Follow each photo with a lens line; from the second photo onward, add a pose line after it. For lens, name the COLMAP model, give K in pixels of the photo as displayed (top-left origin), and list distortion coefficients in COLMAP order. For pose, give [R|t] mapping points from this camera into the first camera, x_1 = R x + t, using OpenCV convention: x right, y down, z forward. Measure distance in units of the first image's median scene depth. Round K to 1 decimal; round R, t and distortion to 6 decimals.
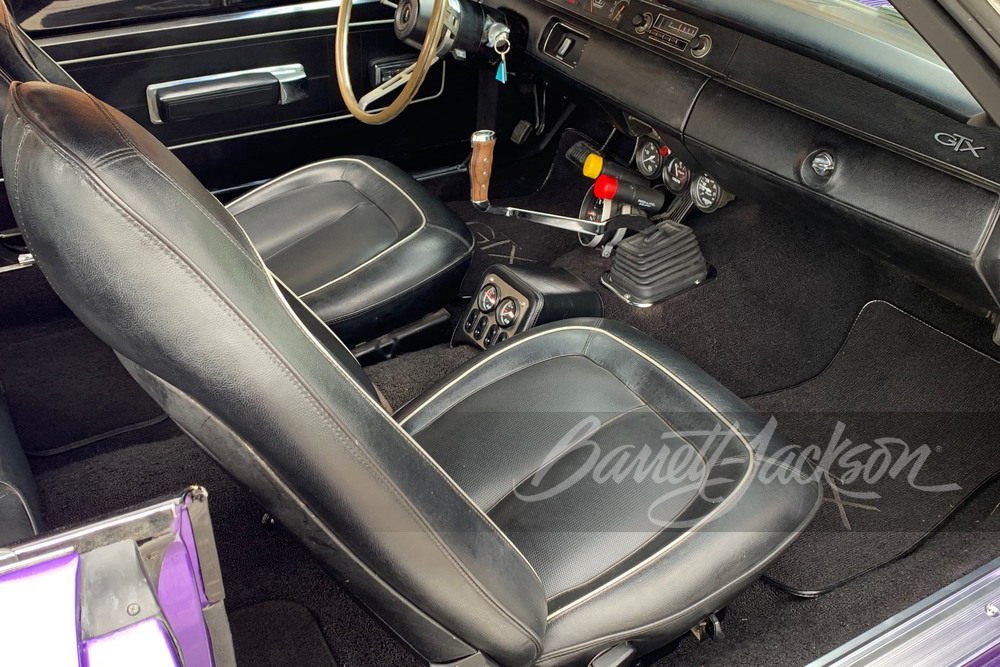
lens RADIAL K [[1034.7, 0, 498.7], [0, 1034.7, 248.1], [0, 0, 1]] dist [0.106804, 0.004699]
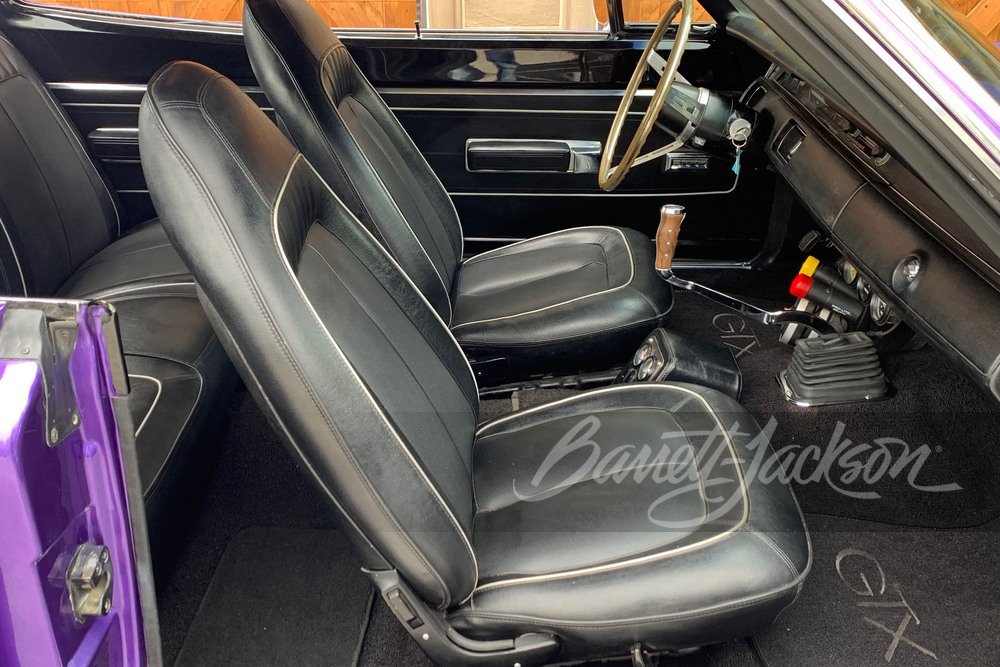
lens RADIAL K [[1034.7, 0, 498.7], [0, 1034.7, 248.1], [0, 0, 1]] dist [0.106804, 0.004699]
pose [[0.874358, 0.184112, -0.449000, 0.304765], [-0.235315, 0.970036, -0.060479, 0.038137], [0.424411, 0.158537, 0.891483, -0.043746]]
